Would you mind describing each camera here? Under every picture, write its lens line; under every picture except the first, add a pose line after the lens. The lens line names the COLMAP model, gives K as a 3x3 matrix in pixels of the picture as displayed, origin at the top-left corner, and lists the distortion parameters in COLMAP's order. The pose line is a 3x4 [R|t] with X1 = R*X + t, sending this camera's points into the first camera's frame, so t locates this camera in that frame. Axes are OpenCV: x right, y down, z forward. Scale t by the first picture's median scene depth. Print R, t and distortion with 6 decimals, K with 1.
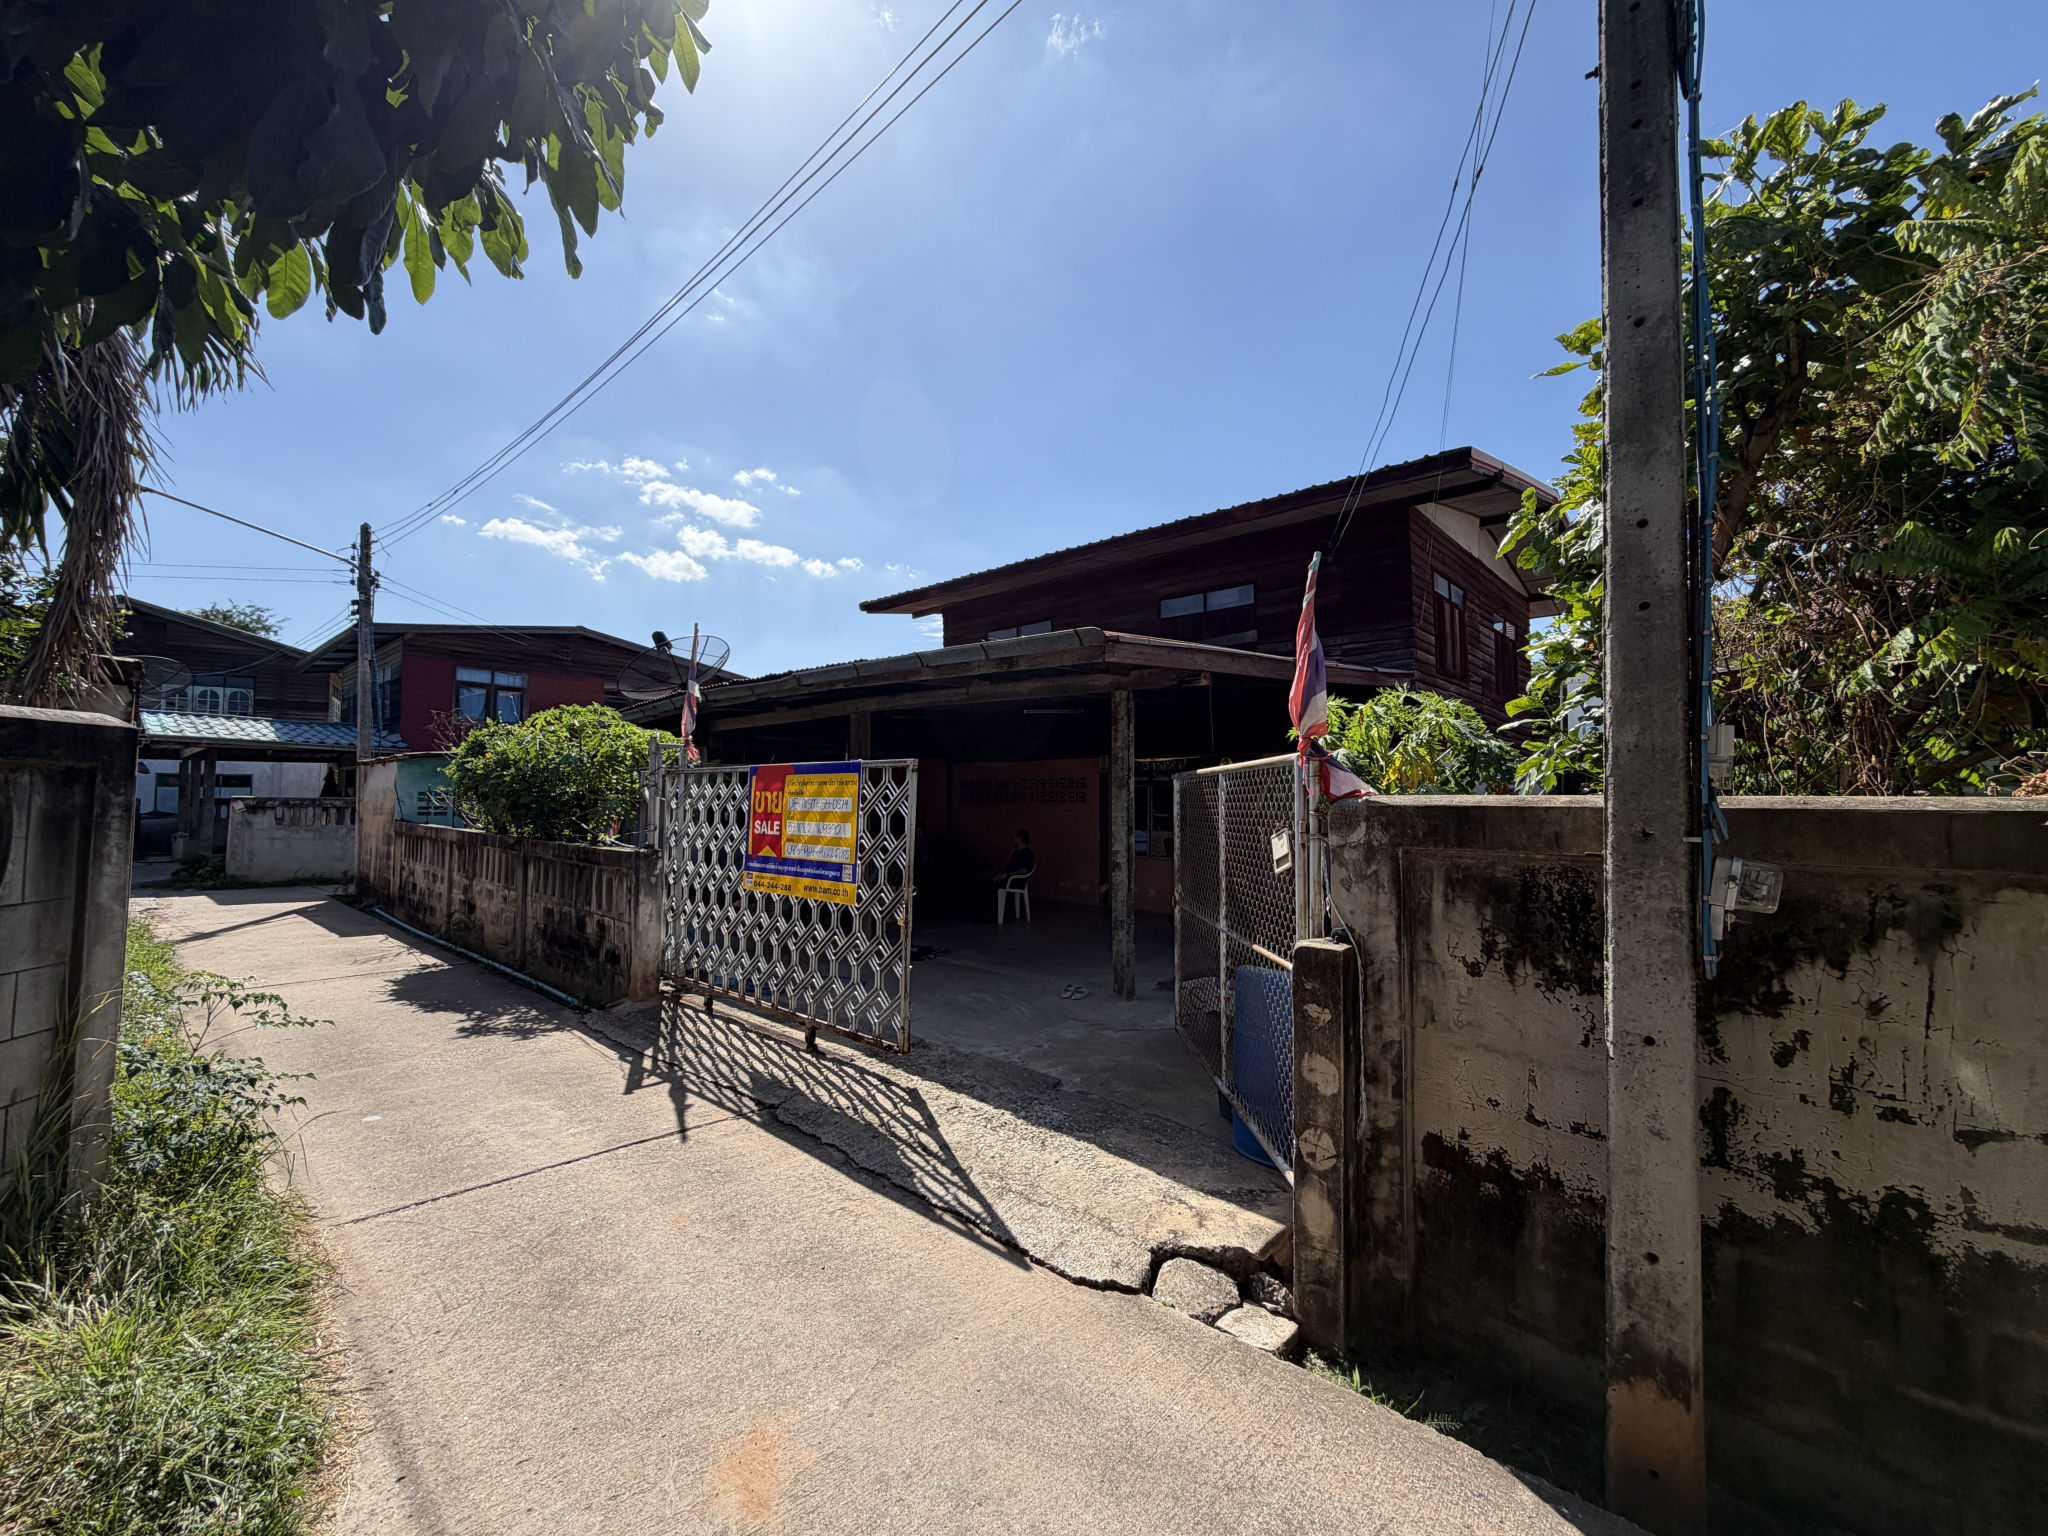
lens RADIAL K [[819.5, 0, 1016.6], [0, 819.5, 771.6], [0, 0, 1]] dist [0.001644, 0.000265]
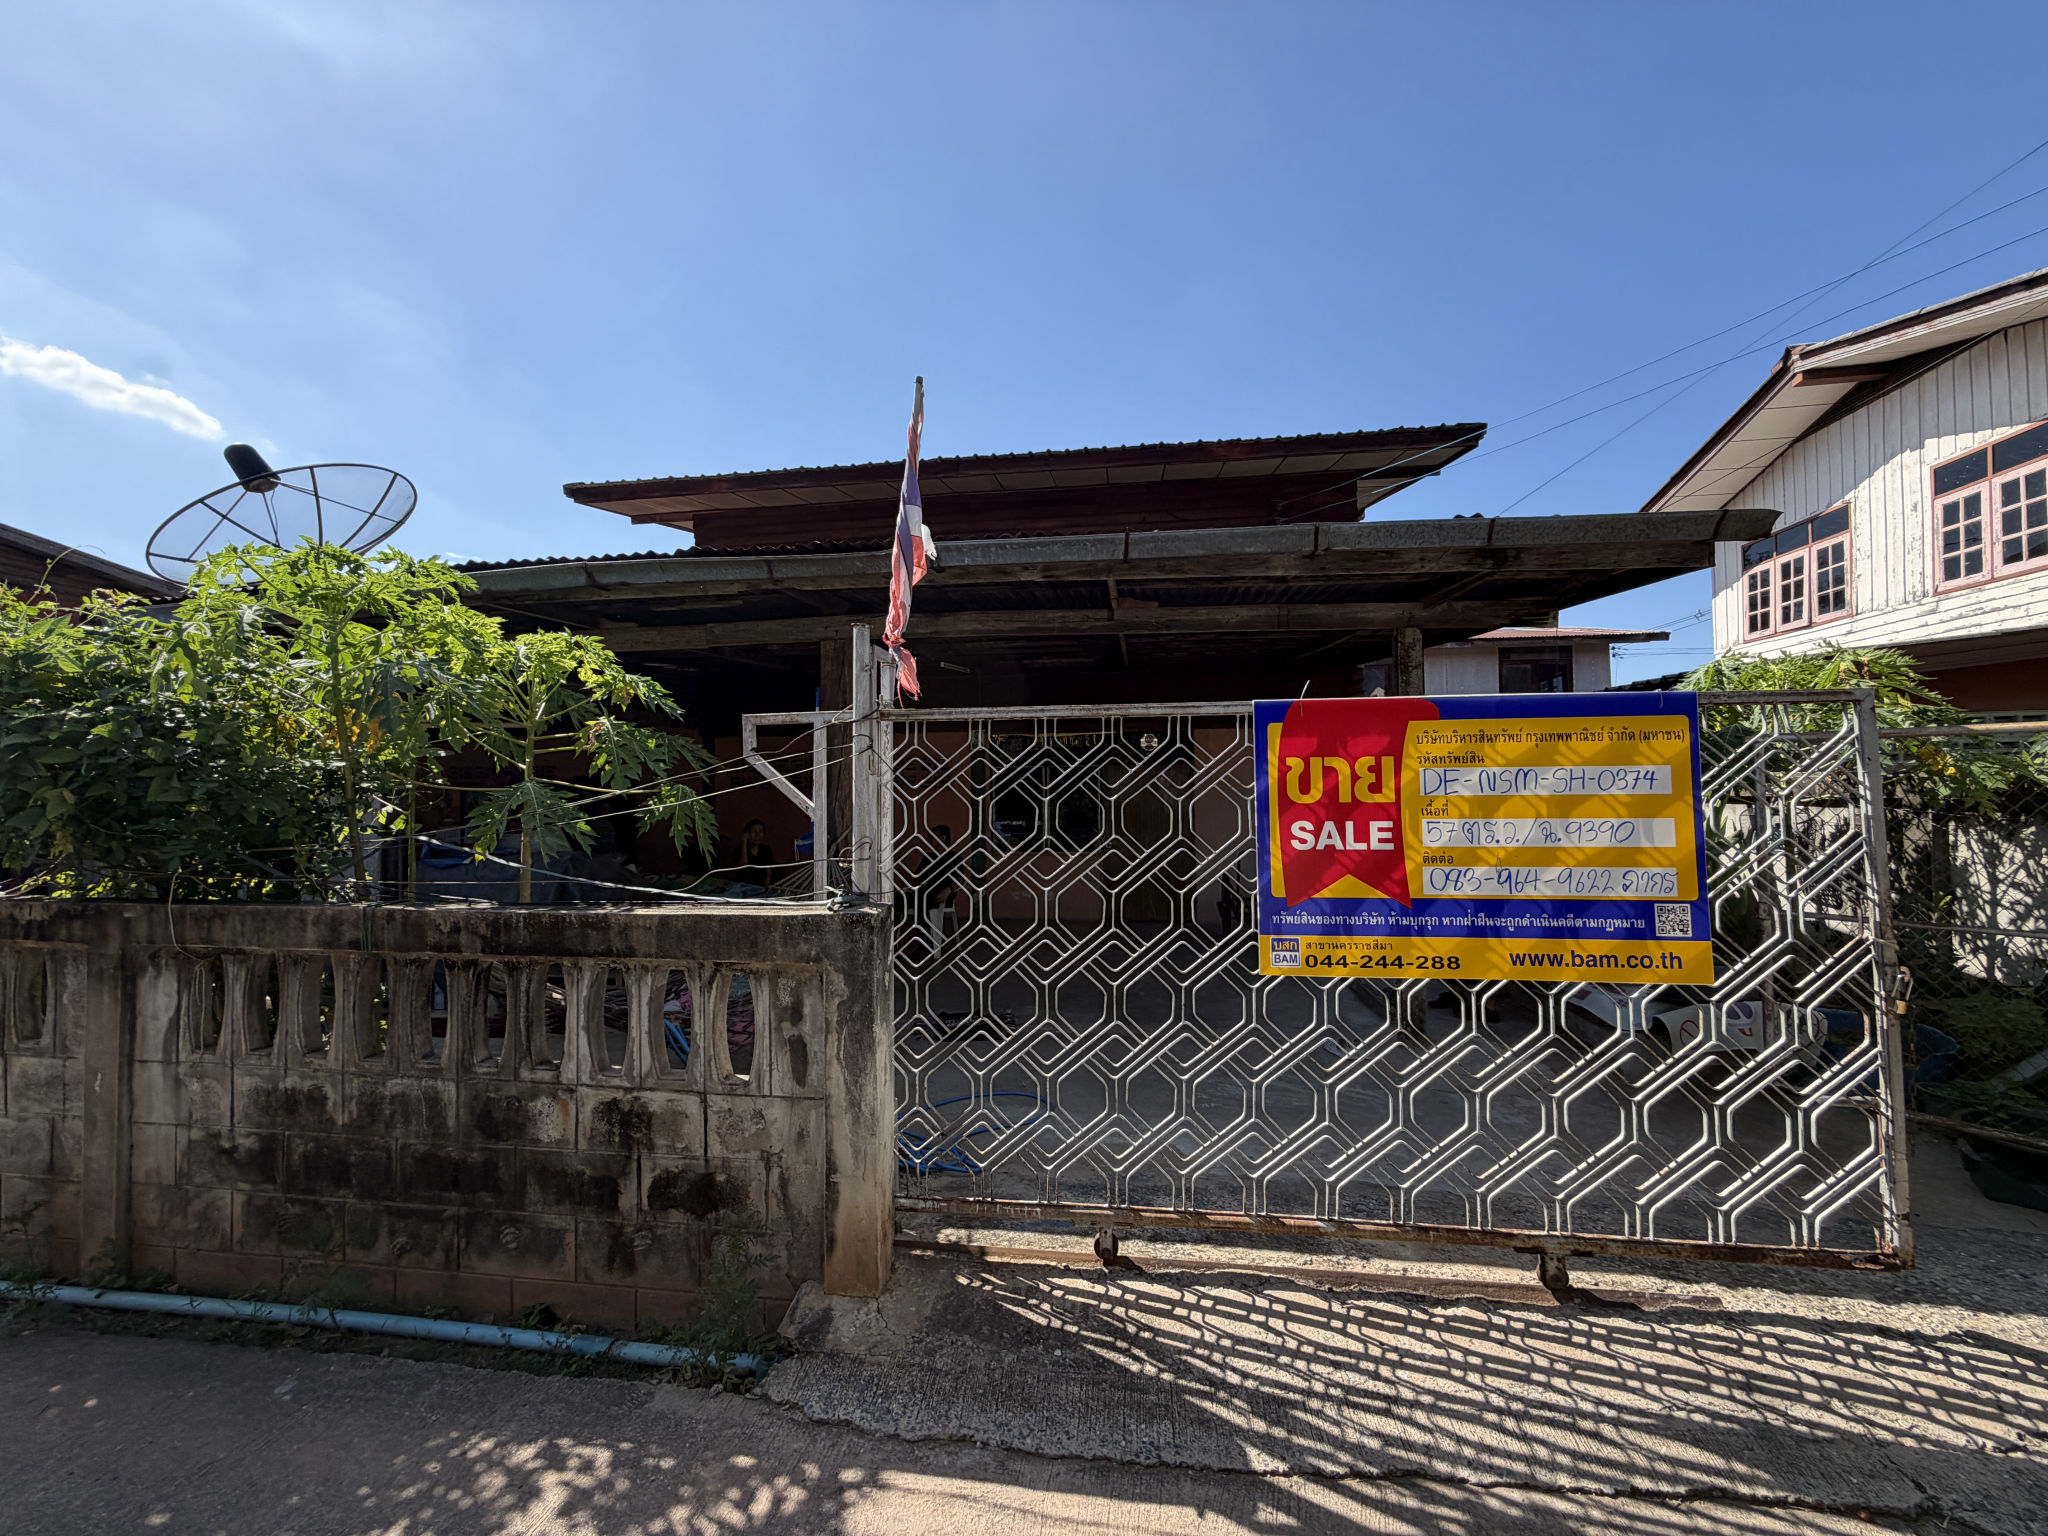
lens RADIAL K [[819.5, 0, 1024.9], [0, 819.5, 763.4], [0, 0, 1]] dist [0.001644, 0.000265]
pose [[0.824591, 0.001175, 0.565728, -0.751530], [-0.004250, 0.999982, 0.004118, 0.028573], [-0.565713, -0.005800, 0.824582, 0.765988]]
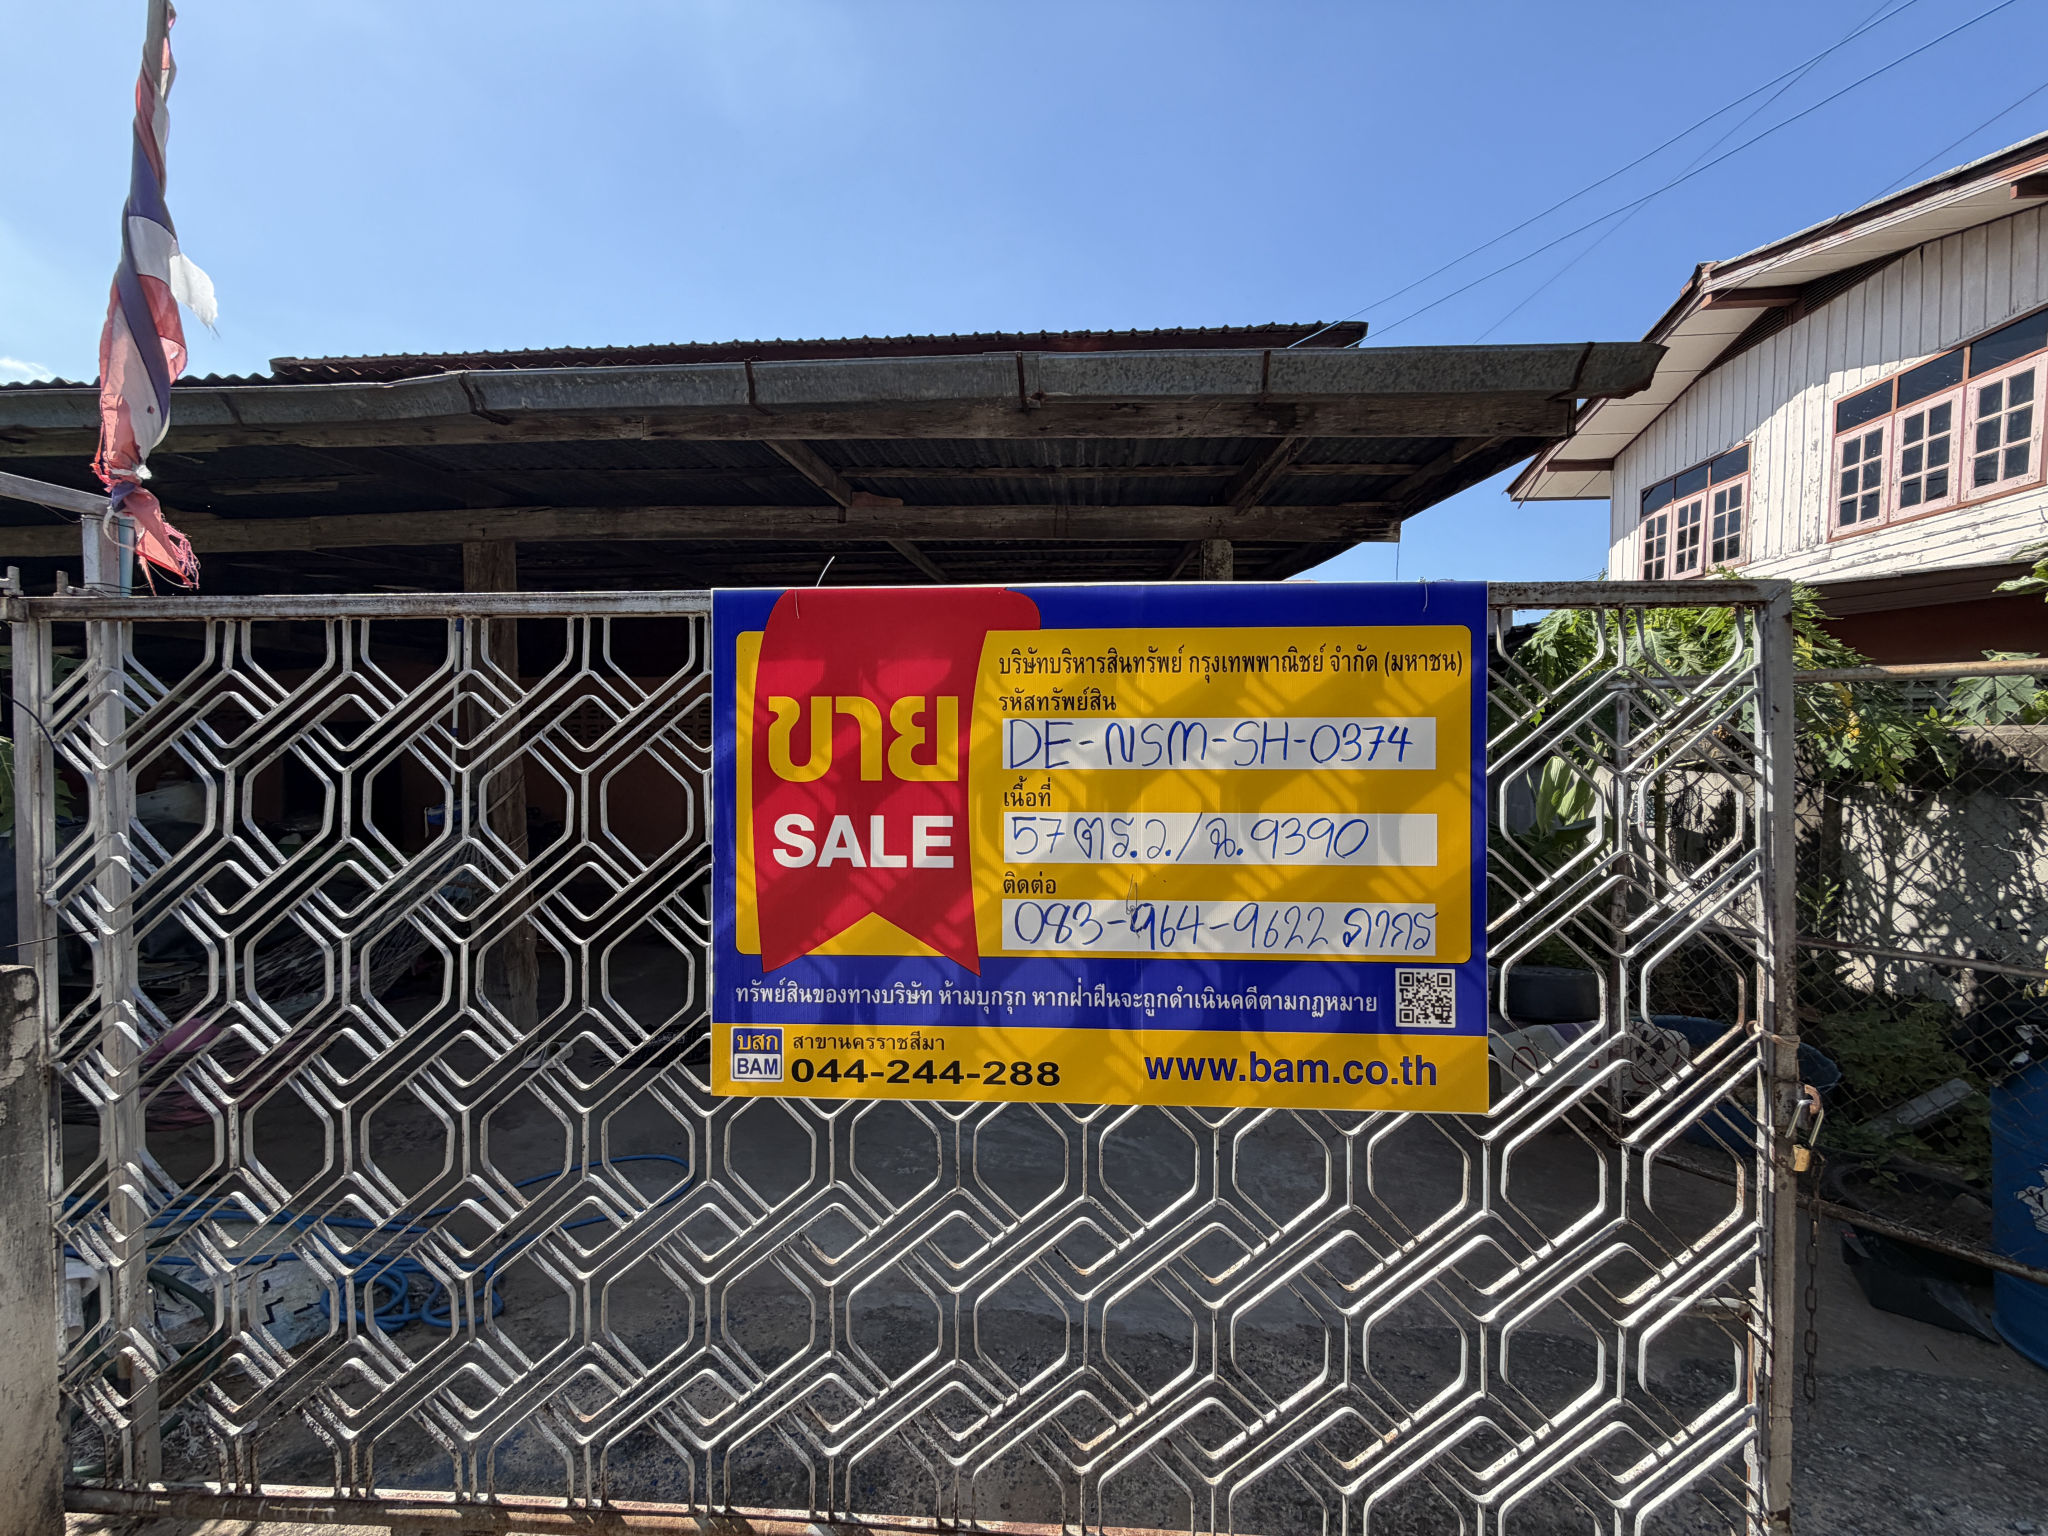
lens RADIAL K [[819.5, 0, 1024.3], [0, 819.5, 765.4], [0, 0, 1]] dist [0.001644, 0.000265]
pose [[0.778441, -0.029807, 0.627009, -0.446374], [-0.014579, 0.997744, 0.065530, 0.030097], [-0.627548, -0.060152, 0.776251, 0.824440]]
